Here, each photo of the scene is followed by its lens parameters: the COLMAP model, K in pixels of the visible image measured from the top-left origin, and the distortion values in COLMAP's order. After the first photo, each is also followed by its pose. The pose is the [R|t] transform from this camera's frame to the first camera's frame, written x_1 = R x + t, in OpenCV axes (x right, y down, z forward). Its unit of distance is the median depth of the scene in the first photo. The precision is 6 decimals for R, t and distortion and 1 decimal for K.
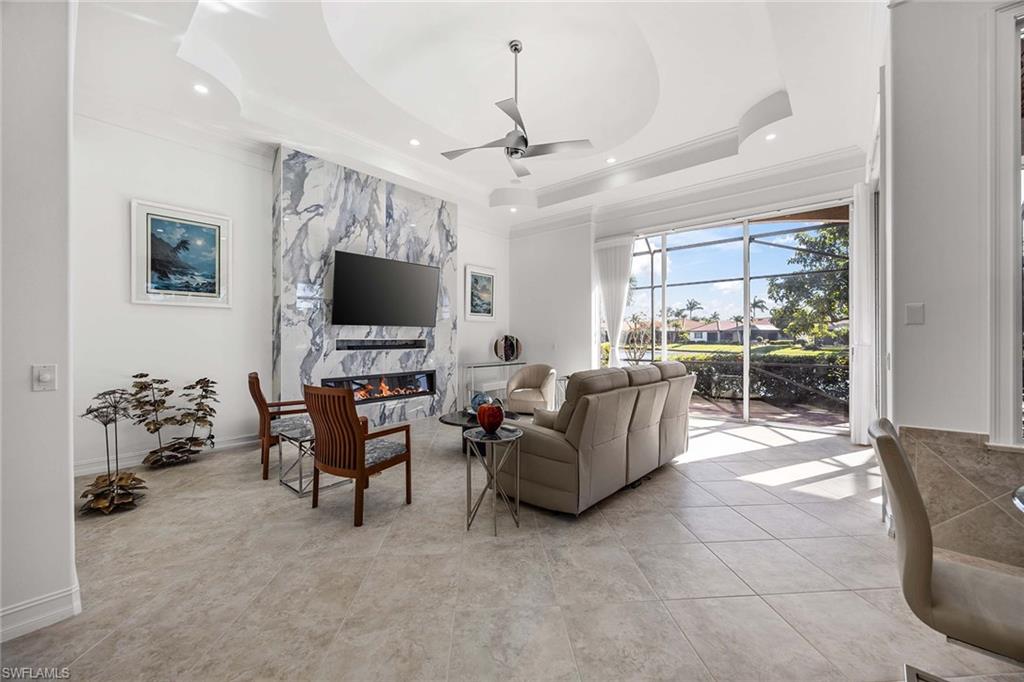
lens RADIAL K [[386.6, 0, 510.0], [0, 386.6, 340.3], [0, 0, 1]] dist [-0.002071, -0.000098]
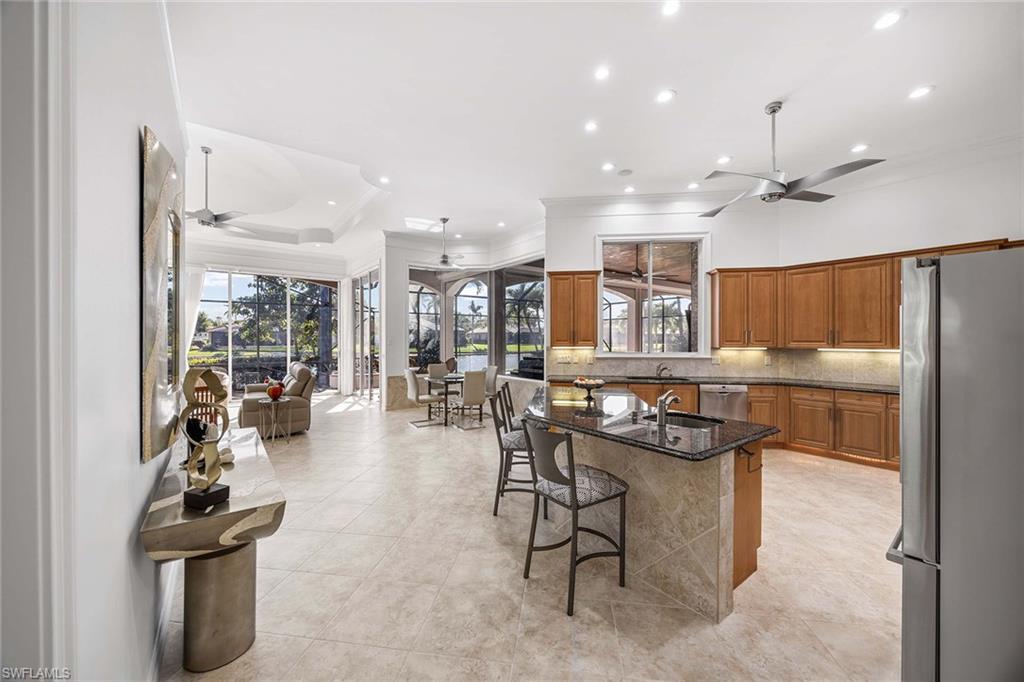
lens RADIAL K [[386.6, 0, 510.0], [0, 386.6, 340.3], [0, 0, 1]] dist [-0.002071, -0.000098]
pose [[0.211447, -0.001452, 0.977388, -0.803895], [0.001167, 0.999999, 0.001233, -0.035436], [-0.977389, 0.000880, 0.211449, -0.283167]]
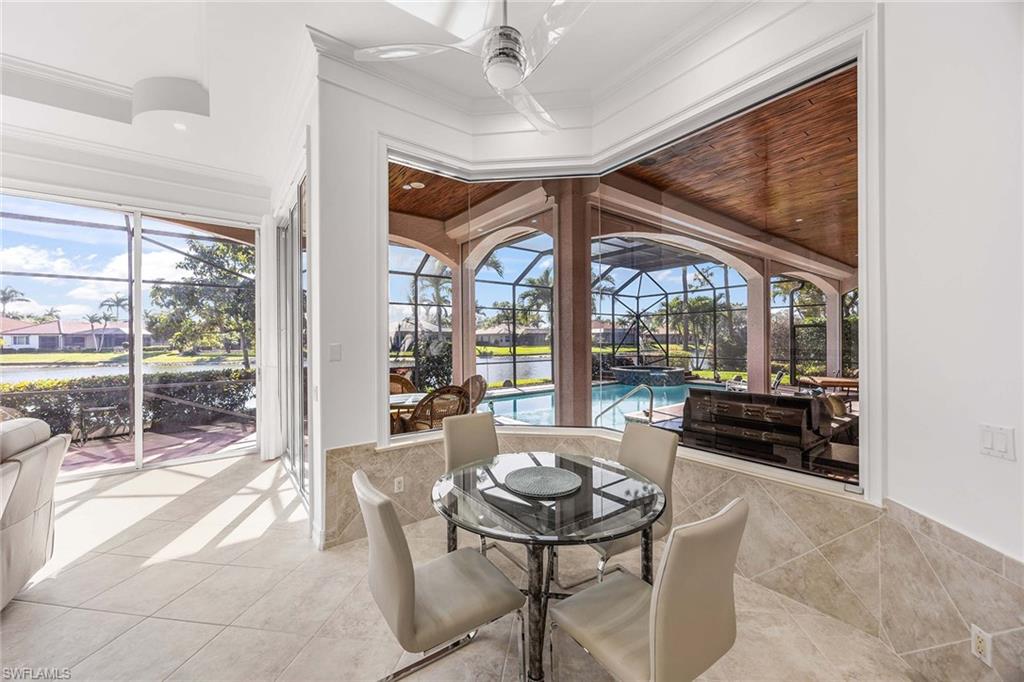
lens RADIAL K [[386.6, 0, 510.0], [0, 386.6, 340.3], [0, 0, 1]] dist [-0.002071, -0.000098]
pose [[0.209091, 0.000805, 0.977896, 0.002801], [0.008636, 0.999959, -0.002670, -0.040547], [-0.977858, 0.009004, 0.209076, 0.096829]]
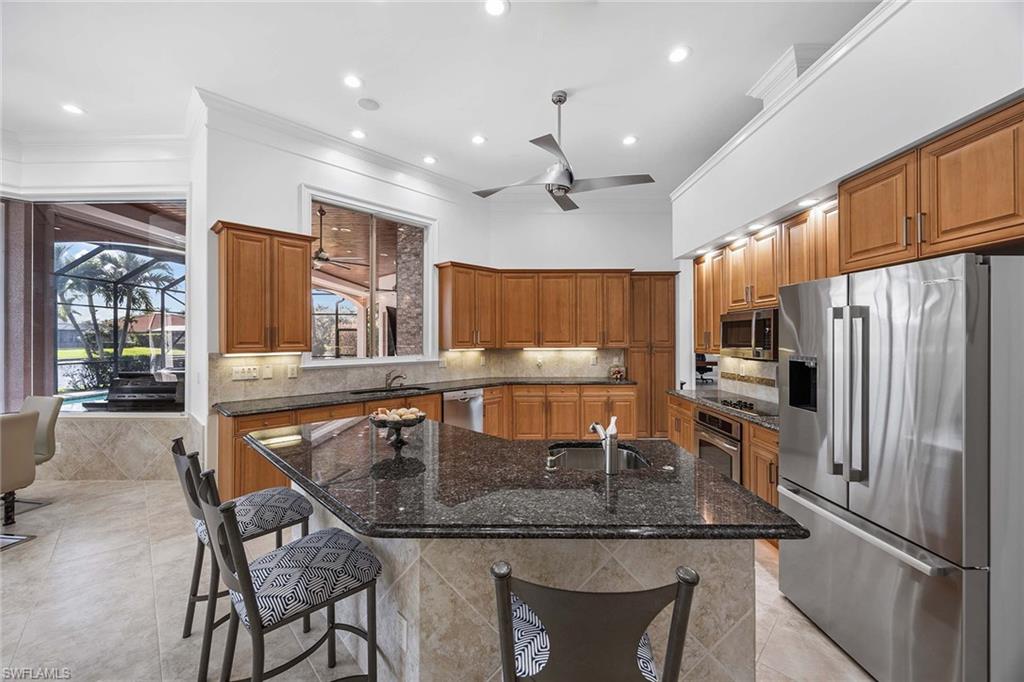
lens RADIAL K [[393.2, 0, 512.7], [0, 393.2, 338.8], [0, 0, 1]] dist [-0.002981, -0.000495]
pose [[-0.649407, 0.004202, 0.760429, -0.524351], [0.004631, 0.999988, -0.001572, -0.036835], [-0.760427, 0.002501, -0.649419, -0.124133]]
